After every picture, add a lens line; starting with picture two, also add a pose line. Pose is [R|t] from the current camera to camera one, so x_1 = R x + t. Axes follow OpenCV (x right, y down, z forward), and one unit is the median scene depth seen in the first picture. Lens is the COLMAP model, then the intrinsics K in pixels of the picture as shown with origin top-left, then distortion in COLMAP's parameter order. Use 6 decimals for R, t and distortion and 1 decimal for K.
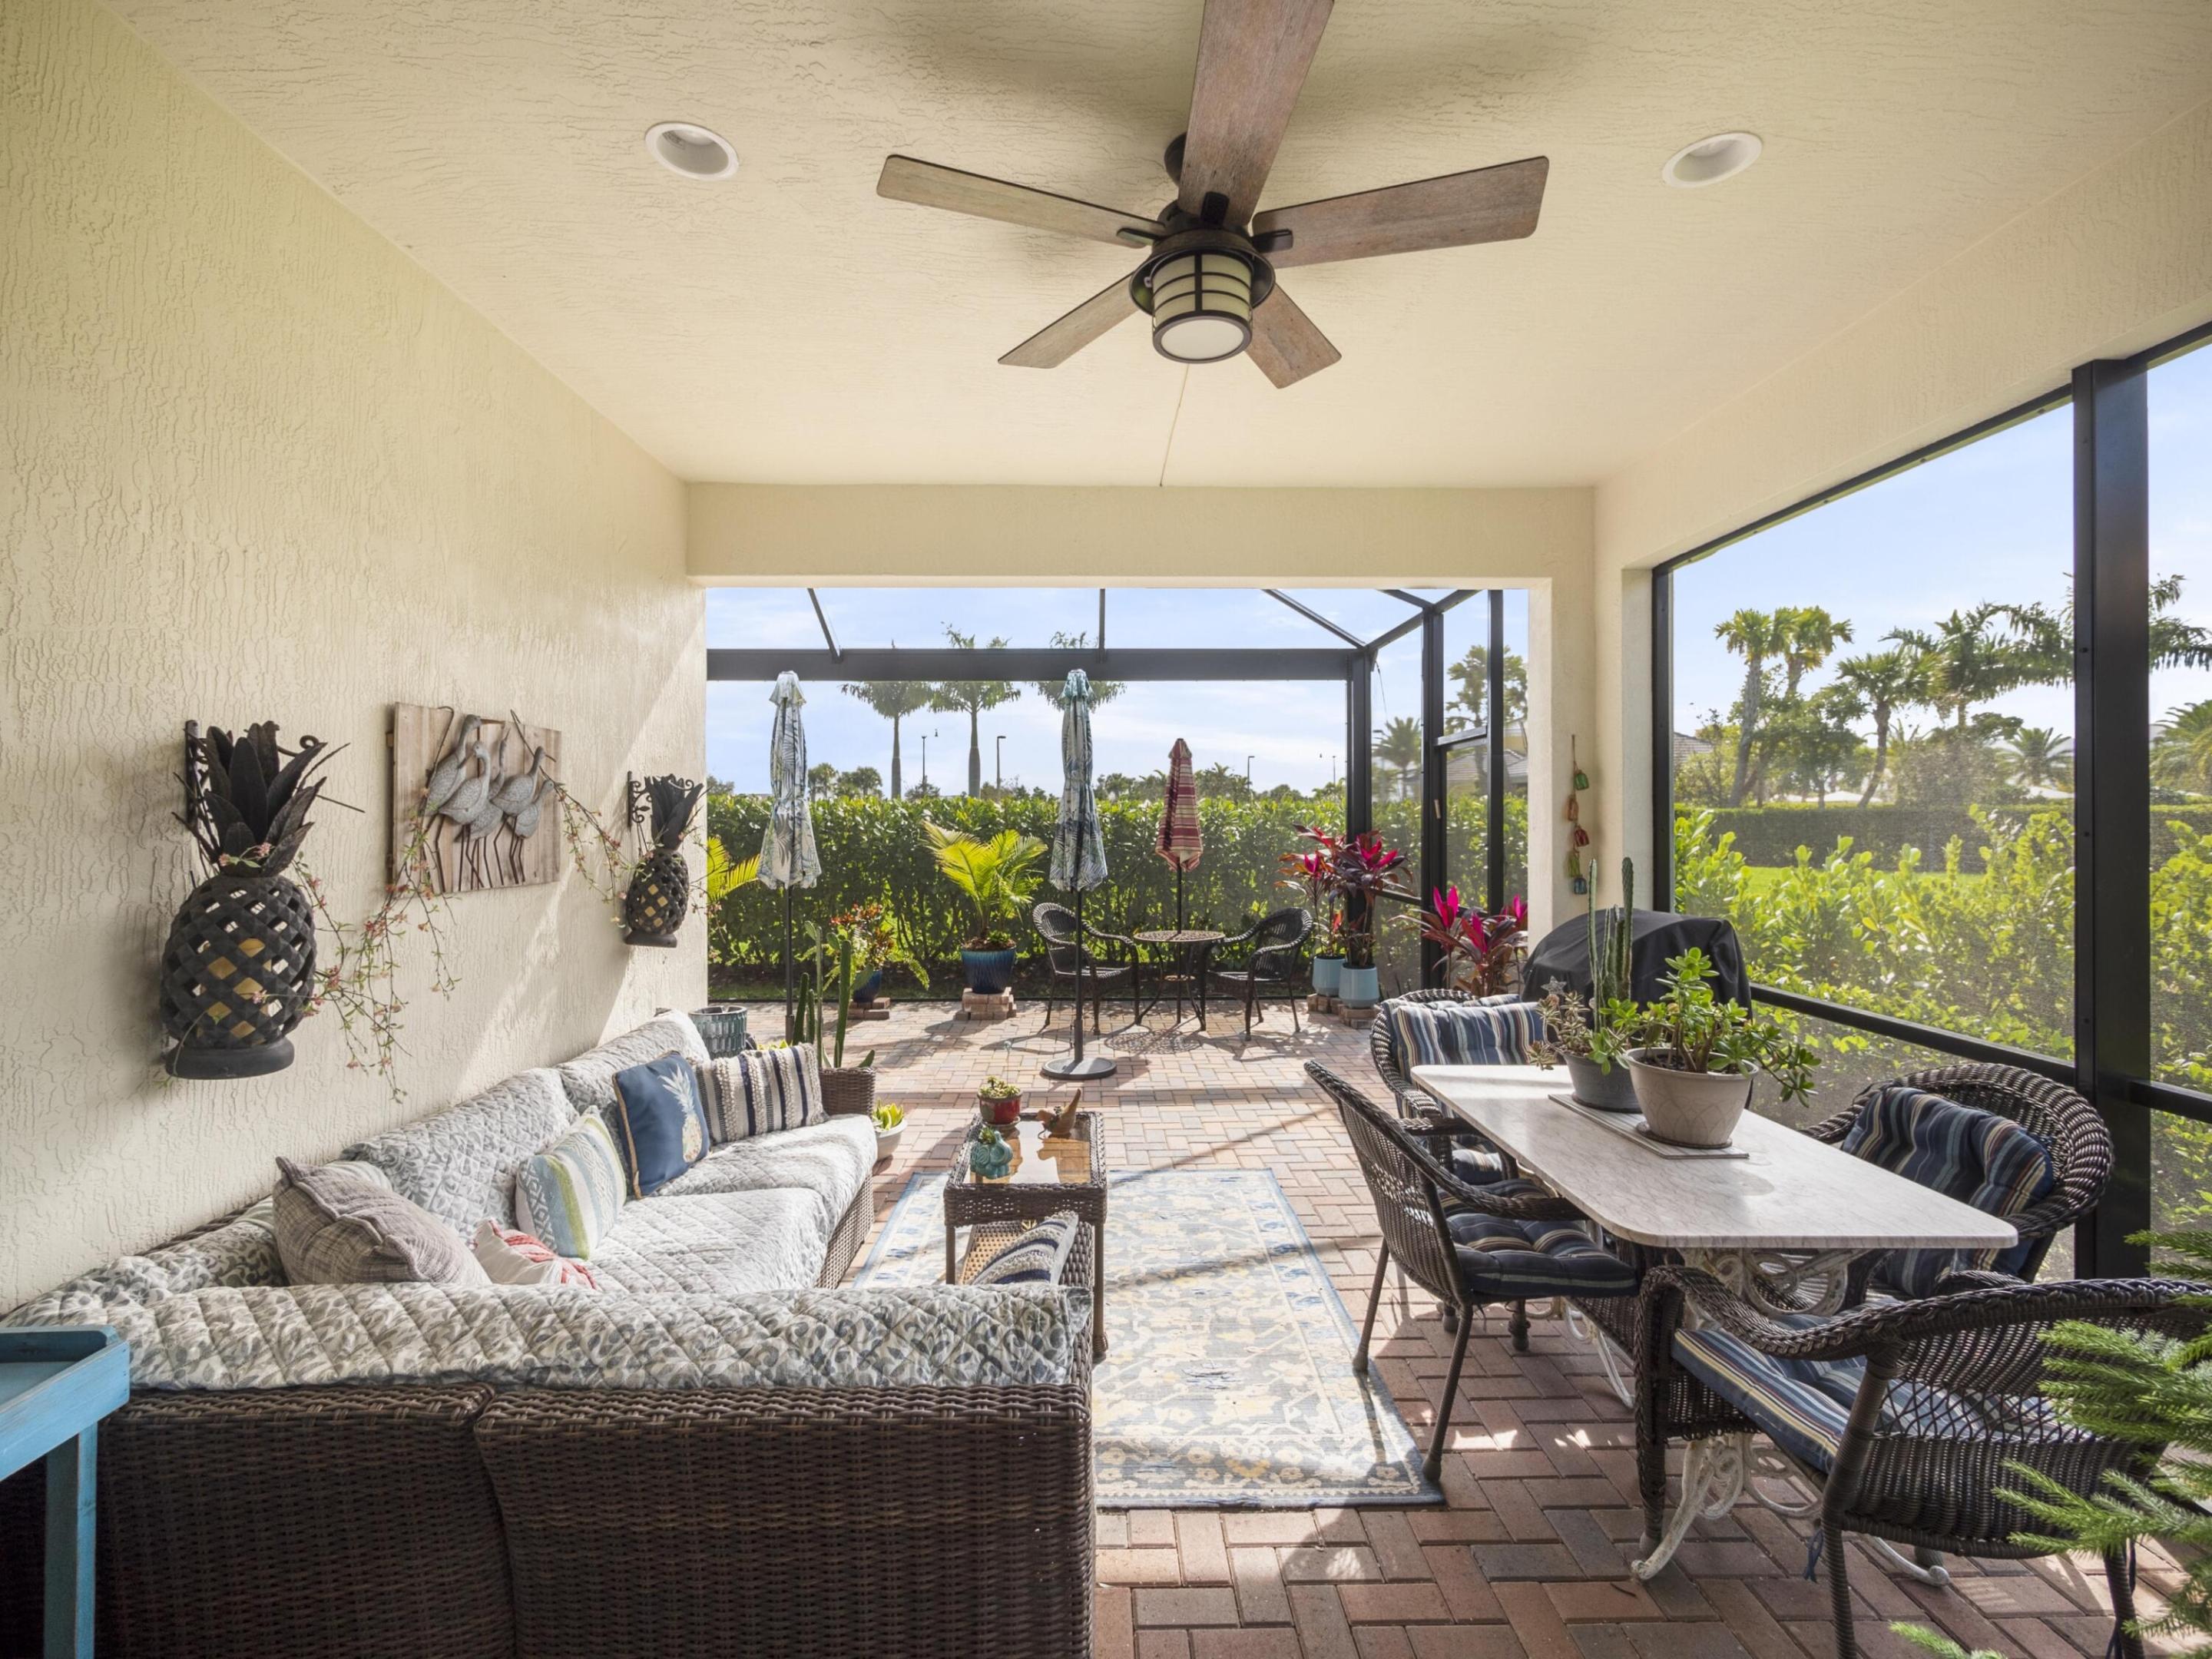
lens RADIAL K [[956.8, 0, 1109.3], [0, 956.8, 821.7], [0, 0, 1]] dist [0.002419, 0.000855]
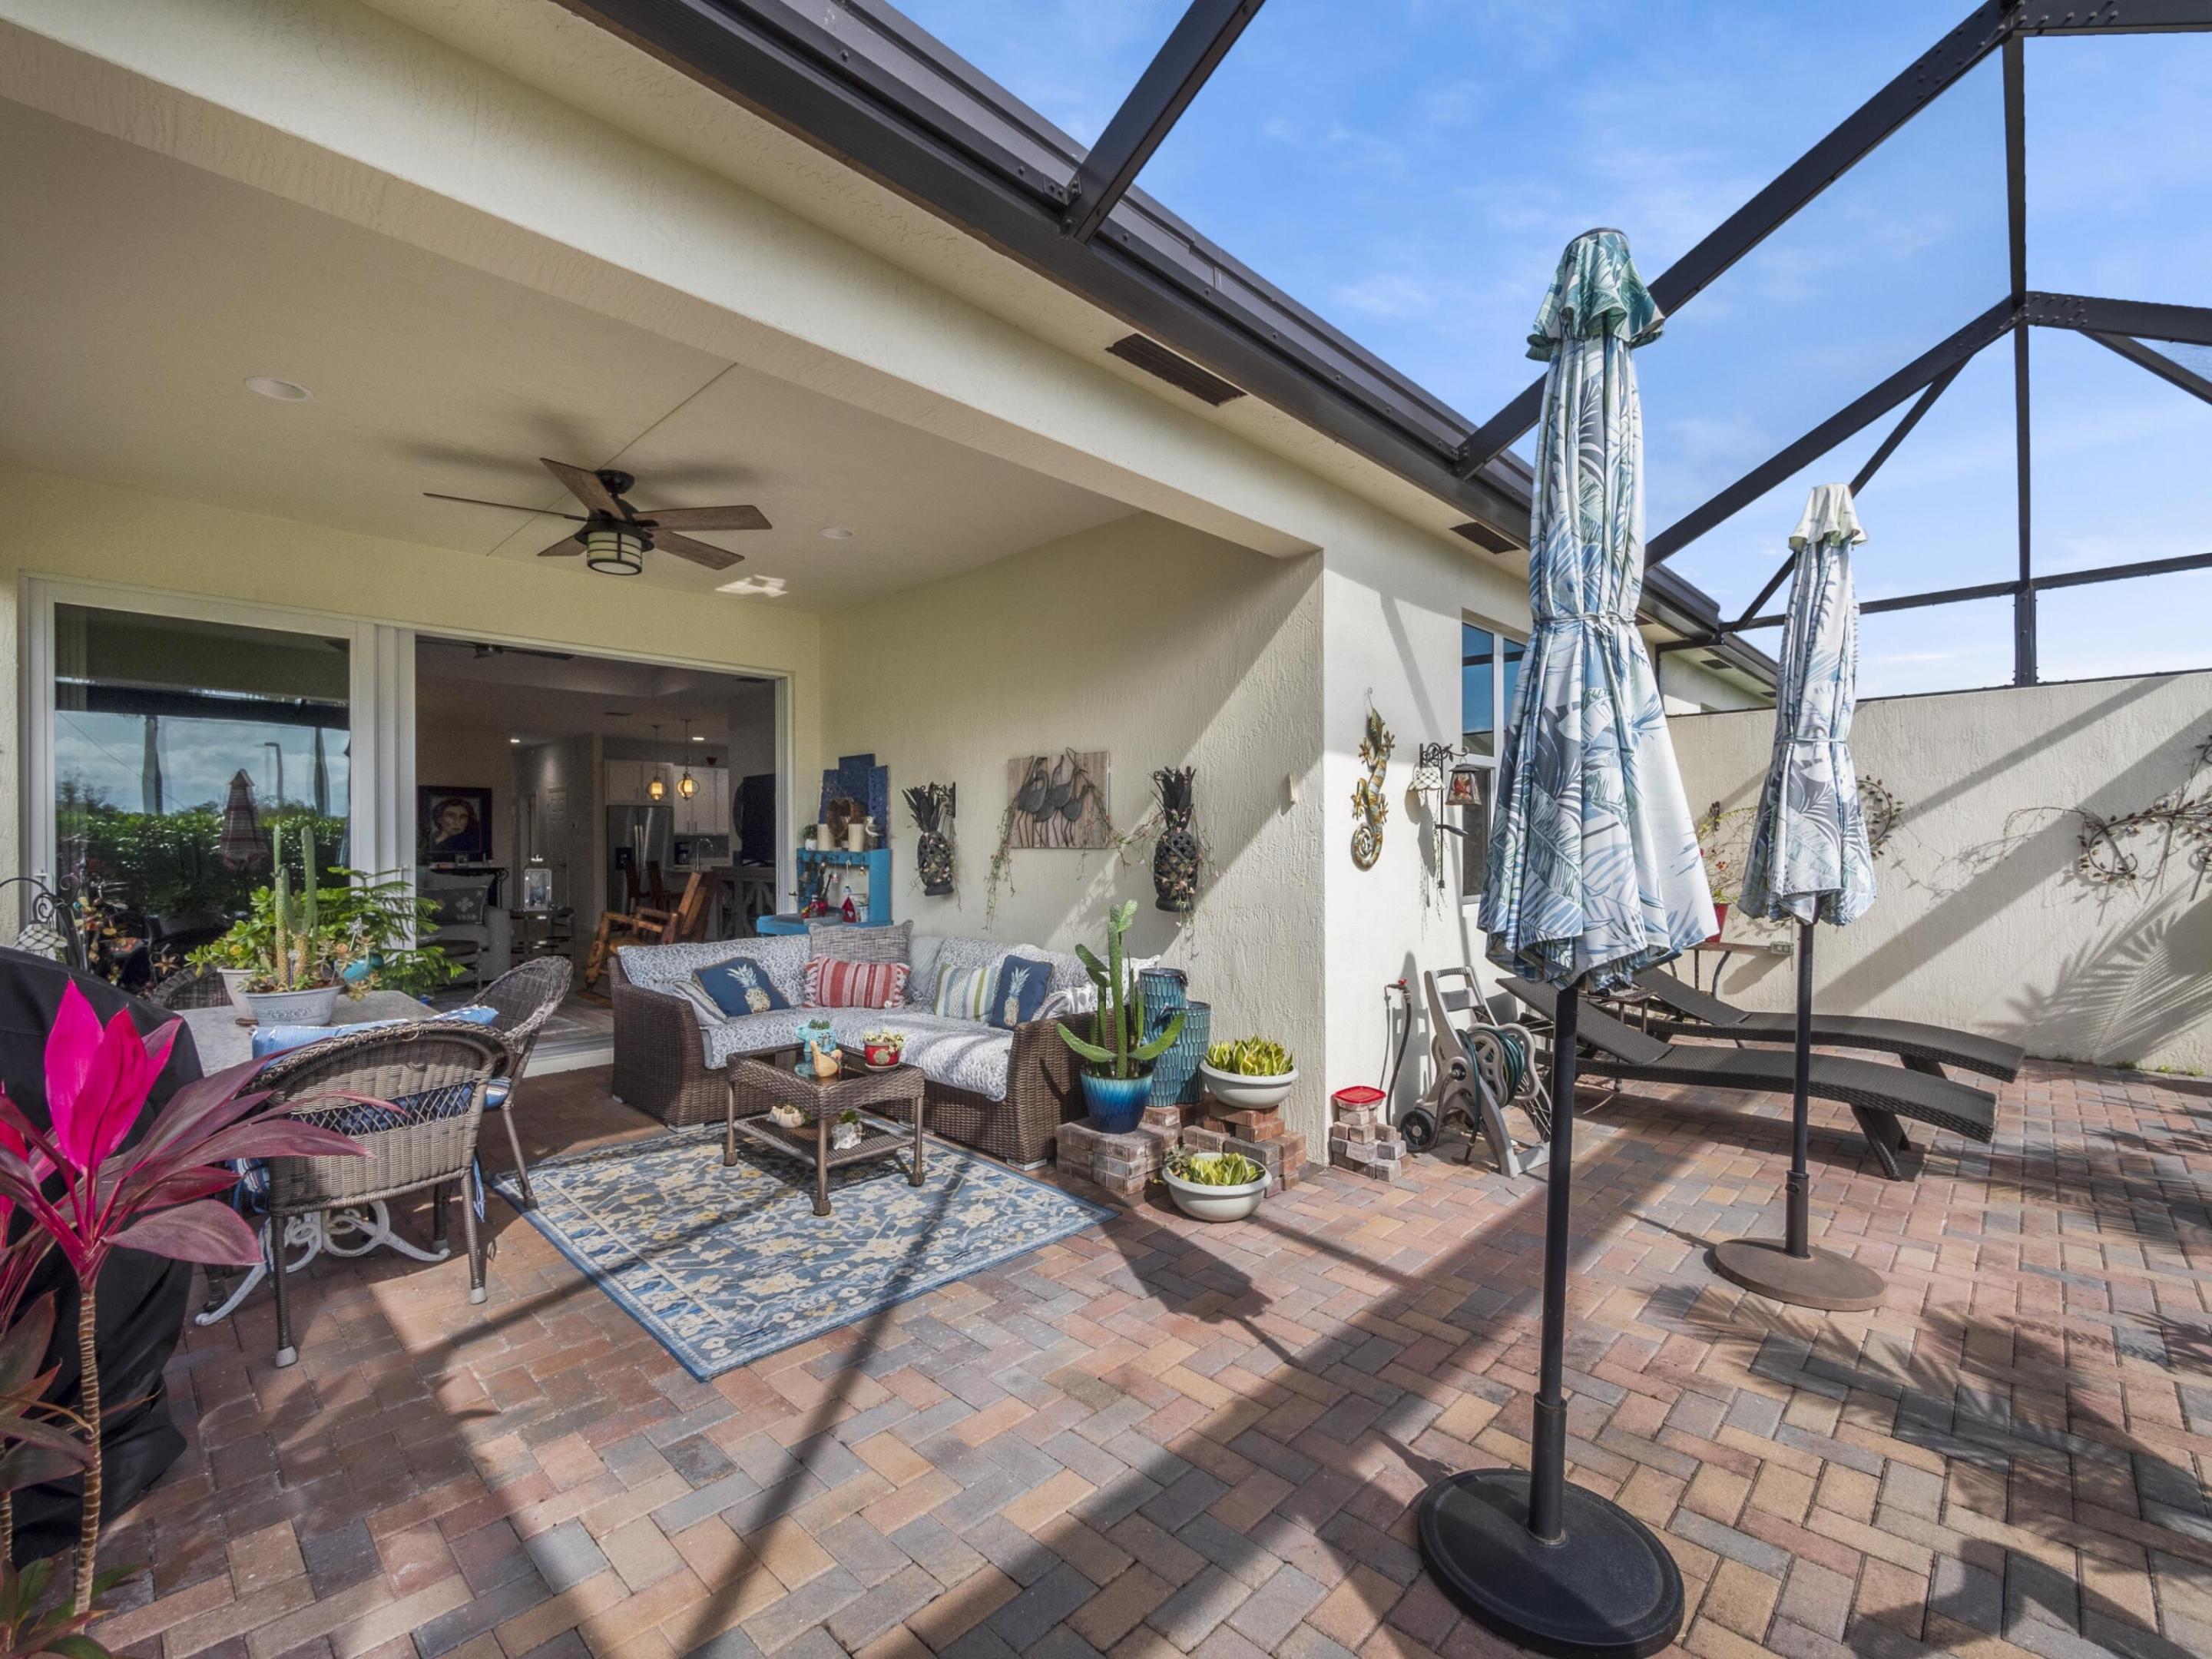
lens RADIAL K [[956.8, 0, 1101.7], [0, 956.8, 839.5], [0, 0, 1]] dist [0.002419, 0.000855]
pose [[-0.704980, 0.005707, -0.709204, 0.604260], [0.004159, 0.999984, 0.003913, 0.049961], [0.709215, -0.000191, -0.704992, 2.340712]]
